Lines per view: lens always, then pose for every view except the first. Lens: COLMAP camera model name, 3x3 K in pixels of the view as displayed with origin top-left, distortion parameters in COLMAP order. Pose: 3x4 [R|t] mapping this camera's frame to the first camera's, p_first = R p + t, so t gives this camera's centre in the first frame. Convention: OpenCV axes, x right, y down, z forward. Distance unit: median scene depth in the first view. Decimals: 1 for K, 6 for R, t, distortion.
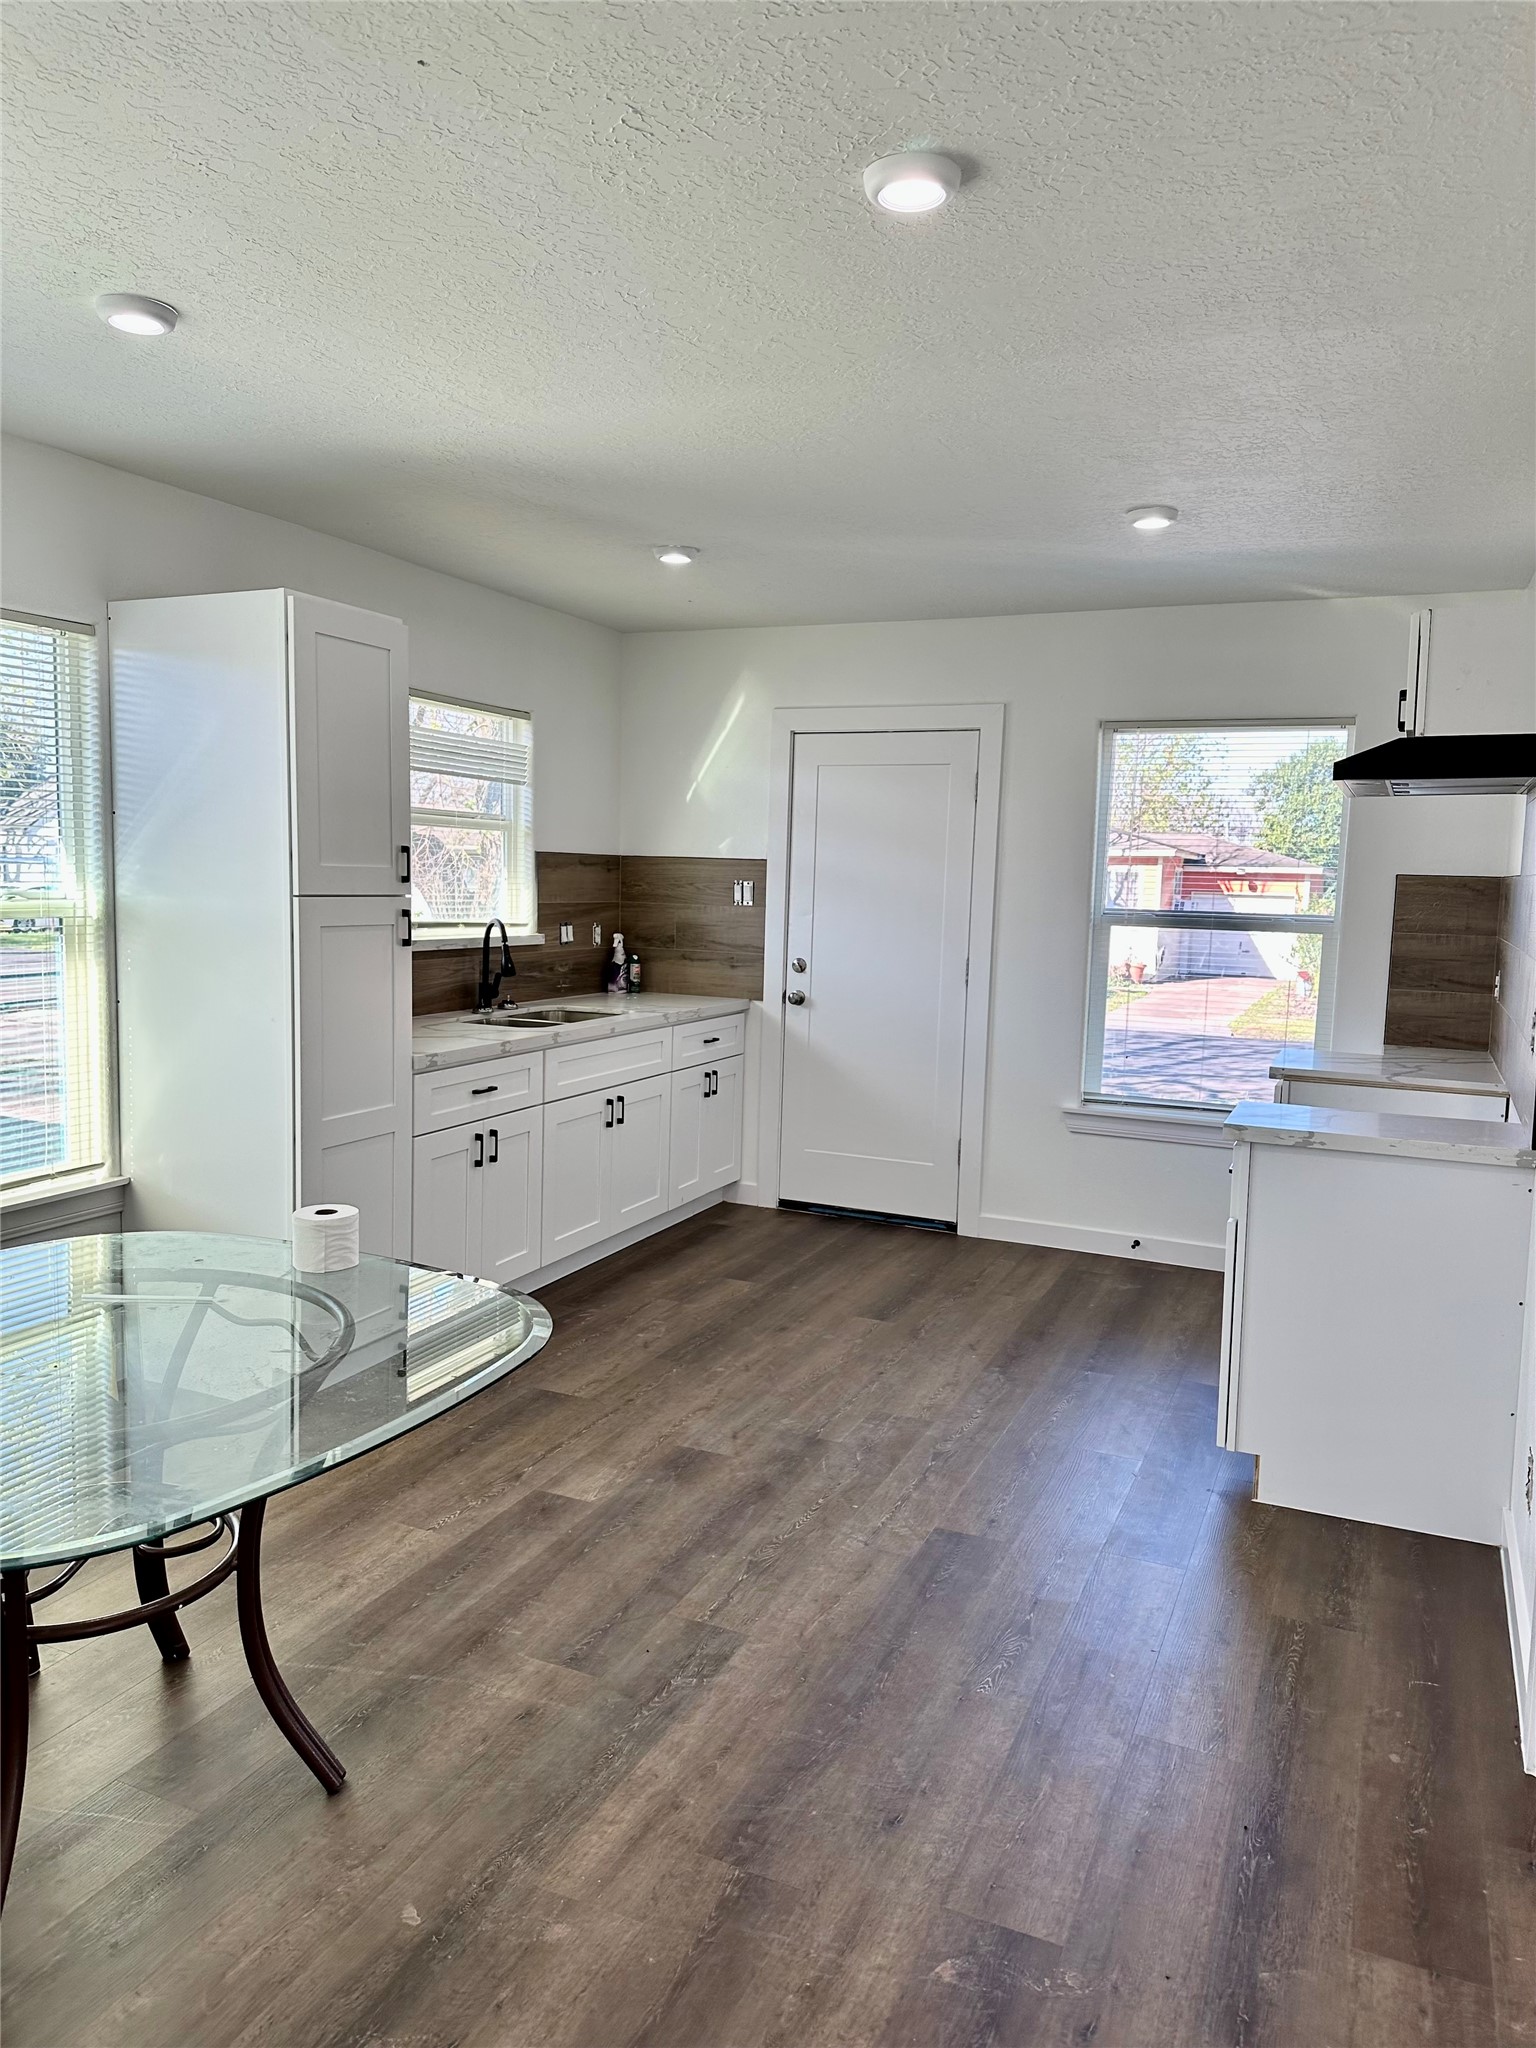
lens RADIAL K [[1423.6, 0, 768.0], [0, 1423.6, 1024.0], [0, 0, 1]] dist [0.175090, 0.000025]
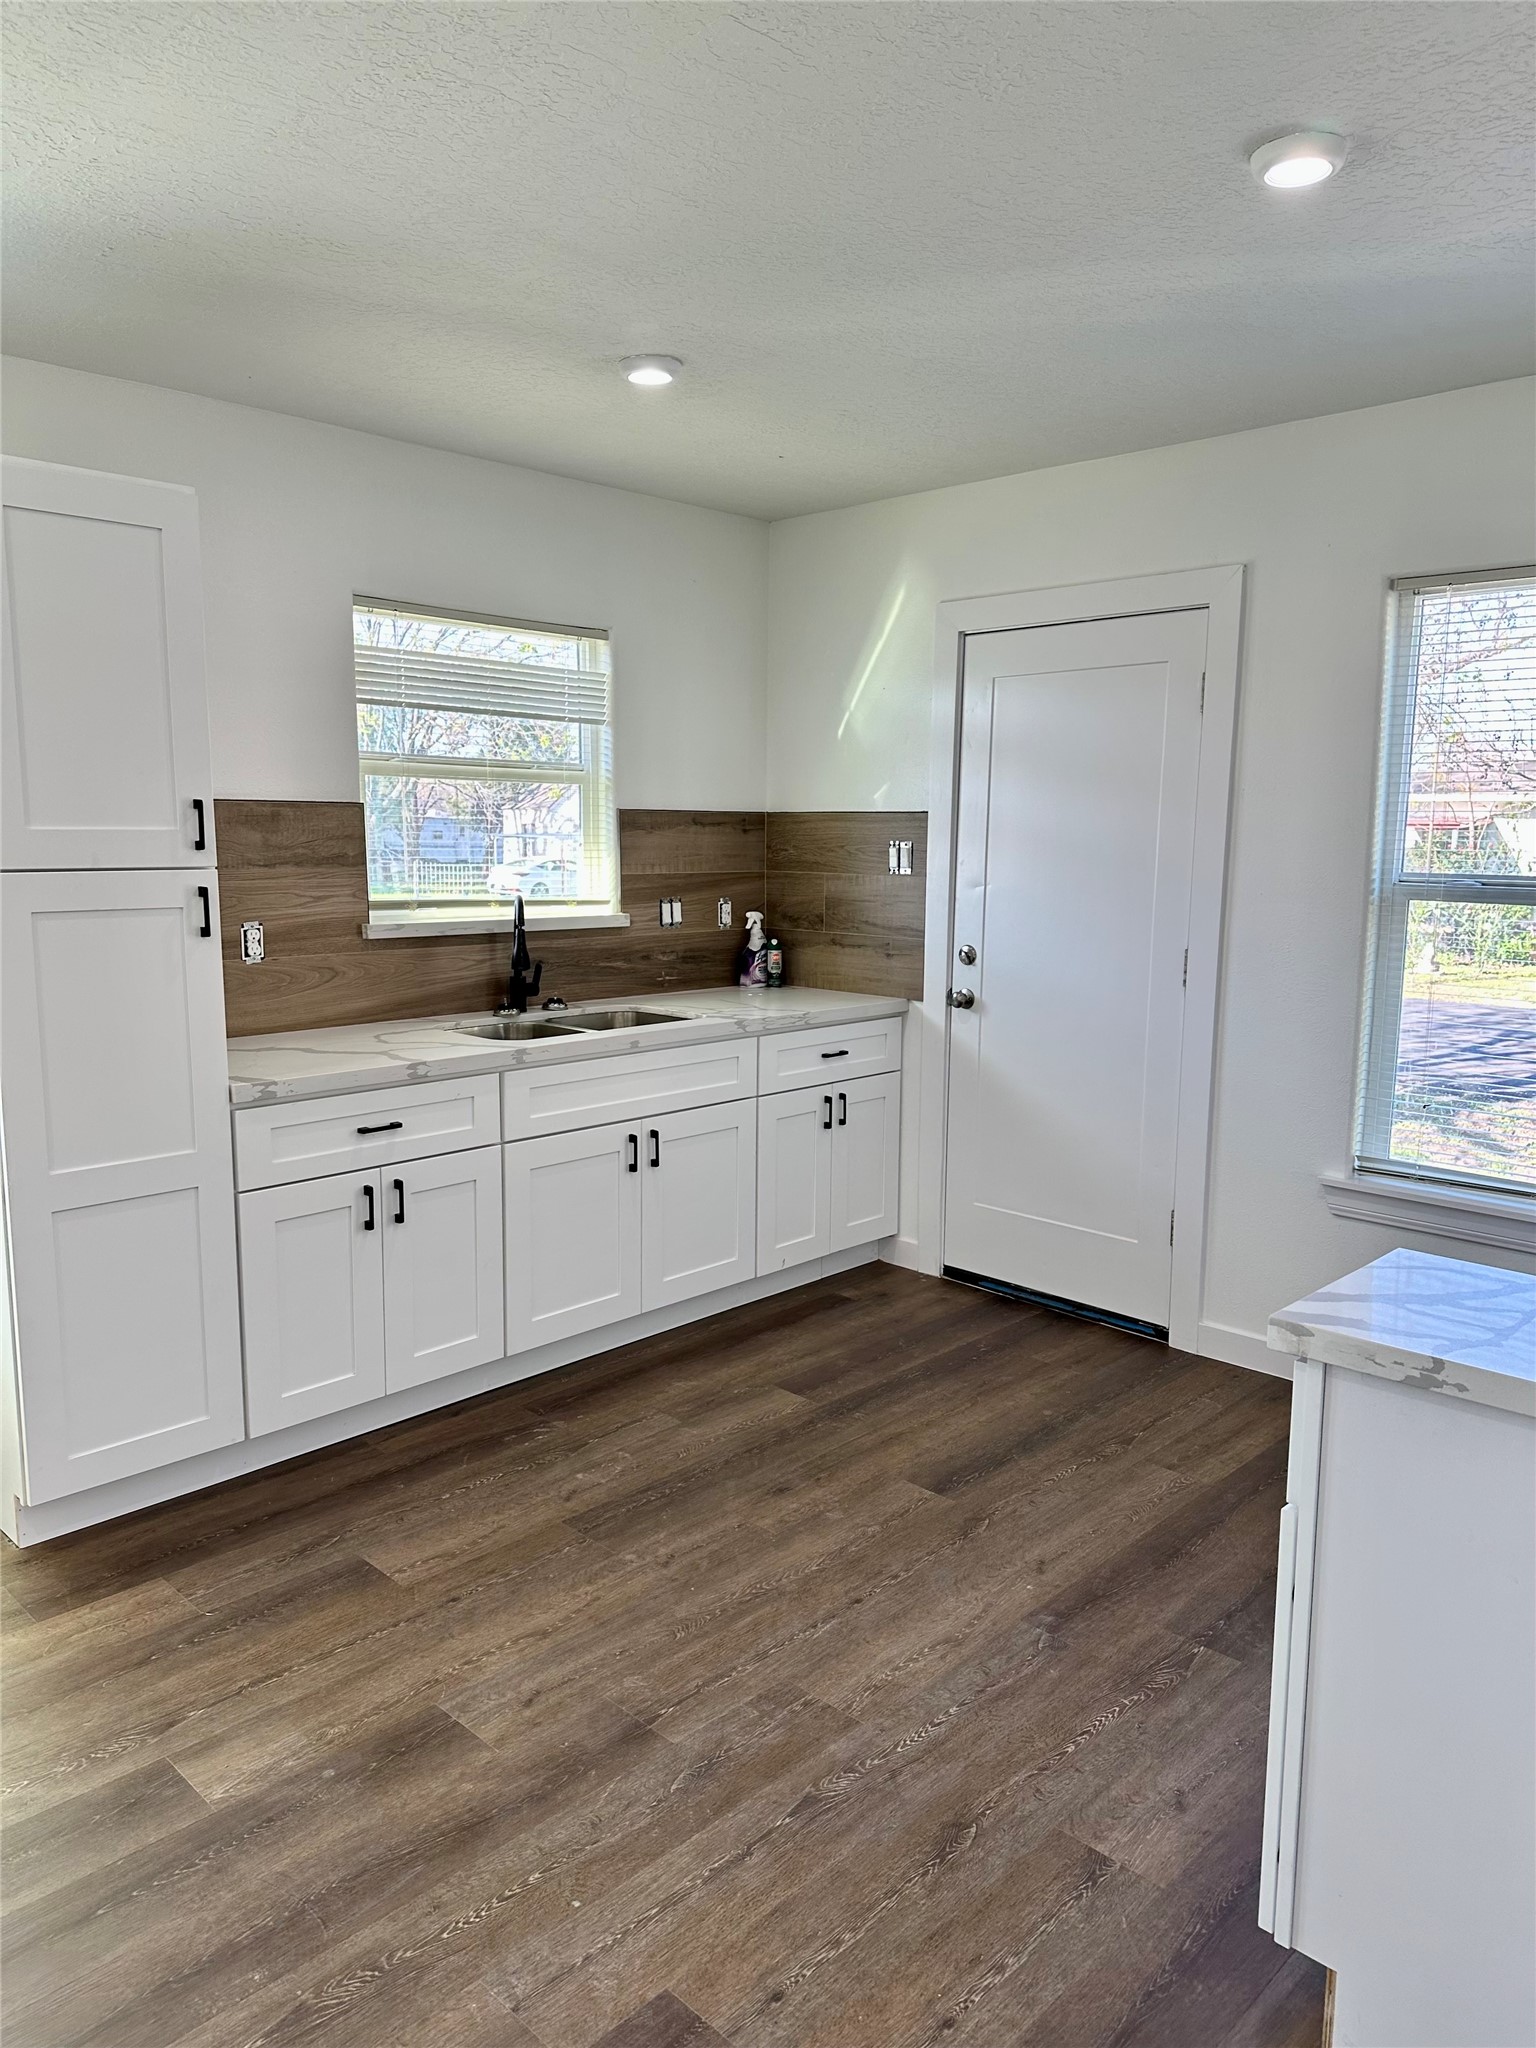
lens RADIAL K [[1425.7, 0, 759.6], [0, 1425.7, 1043.2], [0, 0, 1]] dist [0.175355, -0.299854]
pose [[0.936778, 0.032658, -0.348397, 0.191462], [-0.019708, 0.998979, 0.040653, -0.025020], [0.349369, -0.031217, 0.936465, 0.283631]]
